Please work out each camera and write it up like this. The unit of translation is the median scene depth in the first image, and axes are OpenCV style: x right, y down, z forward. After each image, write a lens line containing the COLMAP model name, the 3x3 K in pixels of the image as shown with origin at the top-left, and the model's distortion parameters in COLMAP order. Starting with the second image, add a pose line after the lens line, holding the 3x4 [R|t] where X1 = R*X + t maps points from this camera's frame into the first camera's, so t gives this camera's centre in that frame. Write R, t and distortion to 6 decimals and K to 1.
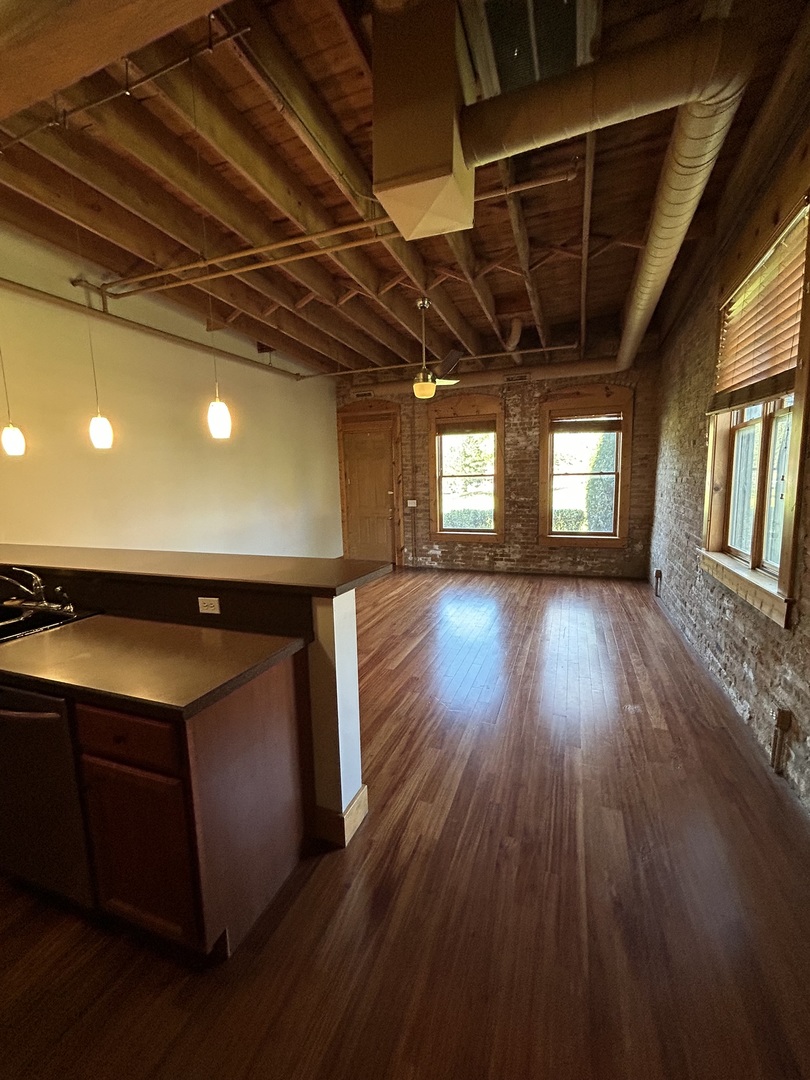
lens RADIAL K [[435.4, 0, 407.1], [0, 435.4, 539.4], [0, 0, 1]] dist [0.001869, -0.000141]
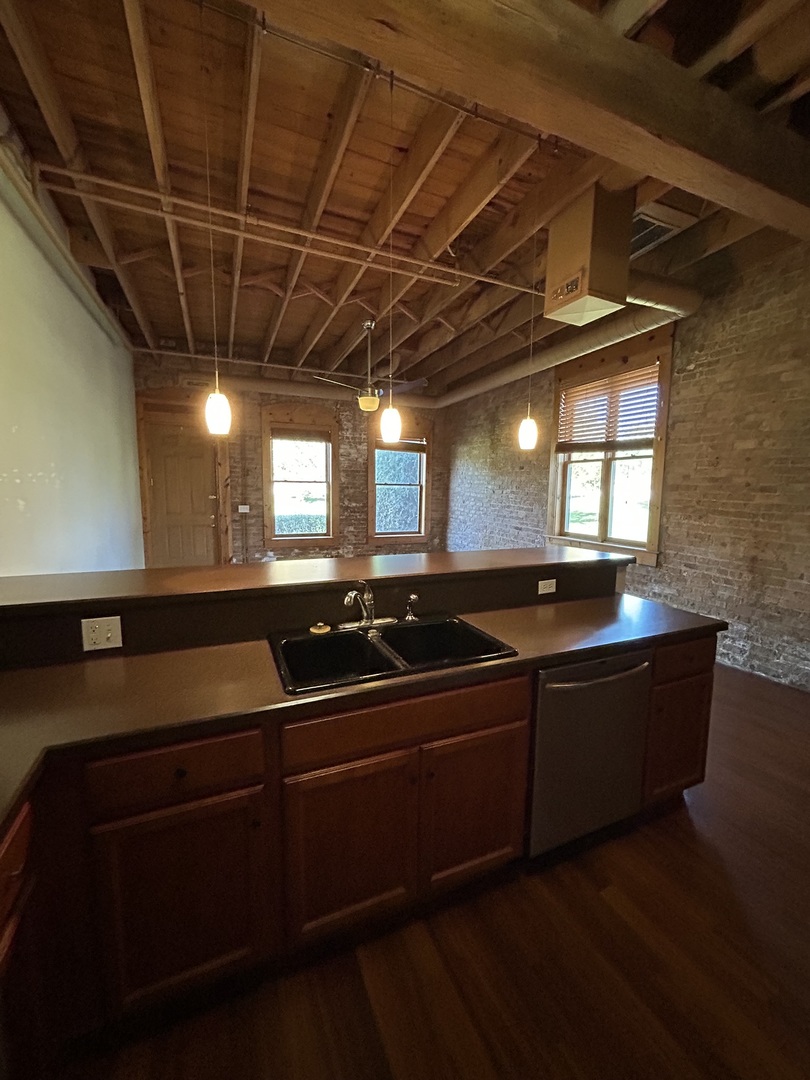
lens RADIAL K [[435.4, 0, 405.5], [0, 435.4, 532.5], [0, 0, 1]] dist [0.001869, -0.000141]
pose [[0.720481, -0.039779, 0.692333, -0.419329], [0.062937, 0.997984, -0.008156, -0.003510], [-0.690613, 0.049449, 0.721532, 0.104363]]
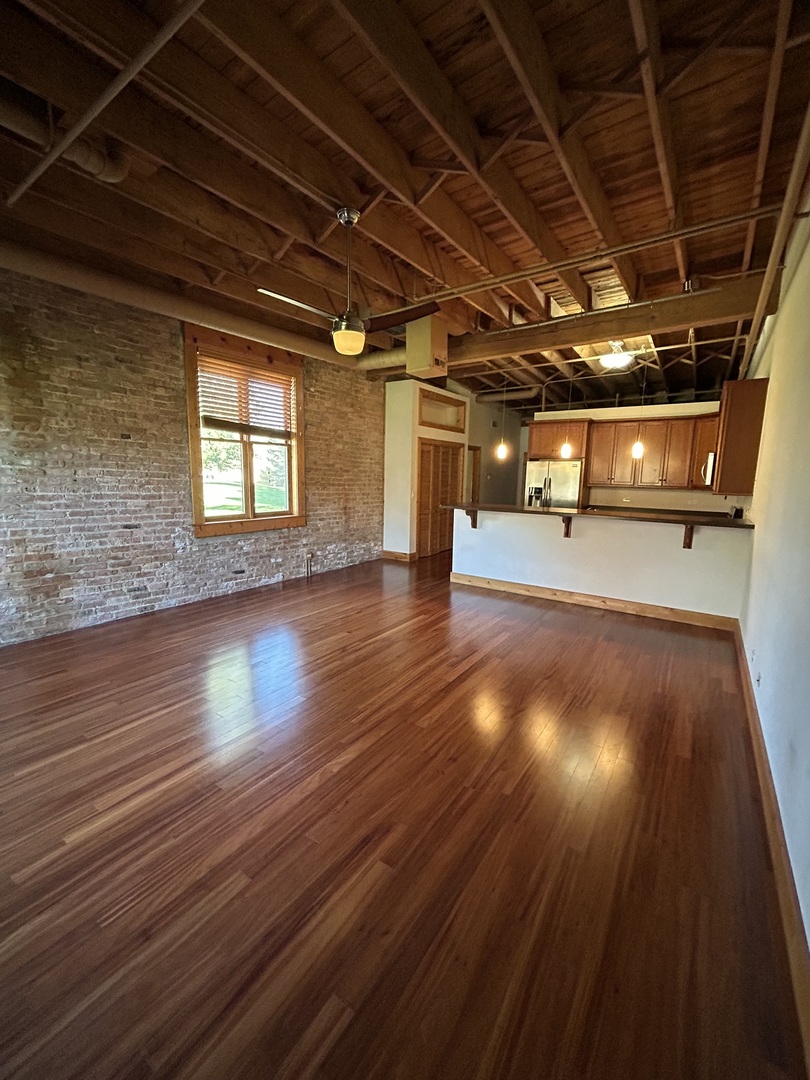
lens RADIAL K [[435.4, 0, 405.2], [0, 435.4, 539.2], [0, 0, 1]] dist [0.001869, -0.000141]
pose [[-0.968185, -0.031038, 0.248305, -0.148644], [0.037376, 0.963210, 0.266137, -0.138470], [-0.247430, 0.266951, -0.931405, 1.090842]]
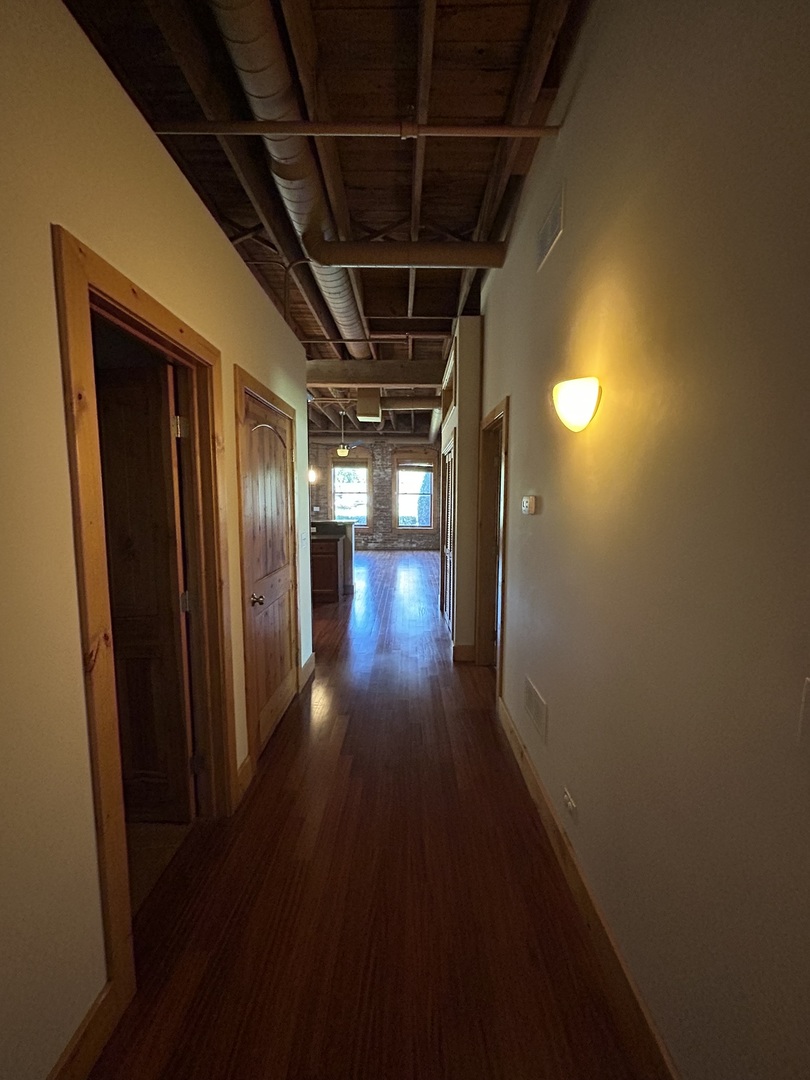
lens RADIAL K [[435.4, 0, 406.2], [0, 435.4, 541.8], [0, 0, 1]] dist [0.001869, -0.000141]
pose [[0.938526, -0.007256, 0.345133, -0.256214], [0.017812, 0.999465, -0.027422, 0.097793], [-0.344750, 0.031883, 0.938153, -0.681609]]
